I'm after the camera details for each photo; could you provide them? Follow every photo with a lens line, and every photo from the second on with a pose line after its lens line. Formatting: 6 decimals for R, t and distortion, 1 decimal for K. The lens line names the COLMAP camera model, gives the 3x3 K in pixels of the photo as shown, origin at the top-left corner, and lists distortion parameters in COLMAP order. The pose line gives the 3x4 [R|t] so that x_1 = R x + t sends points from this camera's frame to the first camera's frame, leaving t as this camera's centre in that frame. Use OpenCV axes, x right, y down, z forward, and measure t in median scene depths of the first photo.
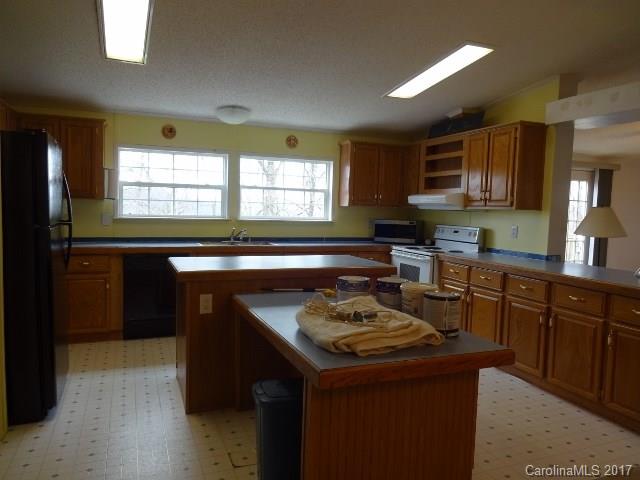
lens RADIAL K [[476.4, 0, 319.1], [0, 476.4, 240.3], [0, 0, 1]] dist [0.029107, -0.026877]
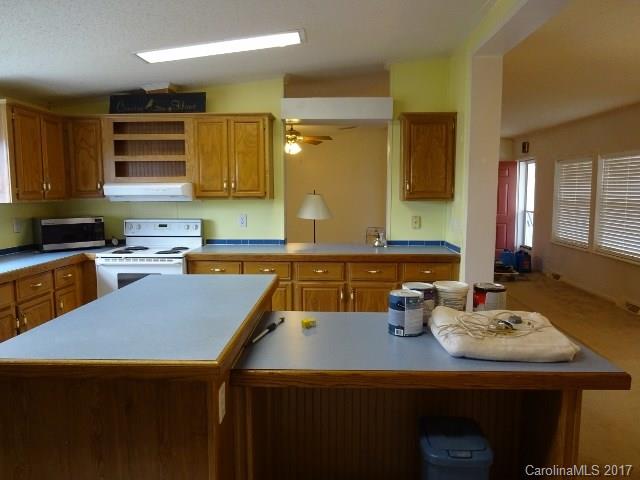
lens RADIAL K [[476.4, 0, 319.3], [0, 476.4, 239.0], [0, 0, 1]] dist [0.029107, -0.026877]
pose [[0.417724, -0.126543, 0.899719, -0.412128], [0.079178, 0.991556, 0.102699, -0.066079], [-0.905117, 0.028338, 0.424216, 0.404454]]
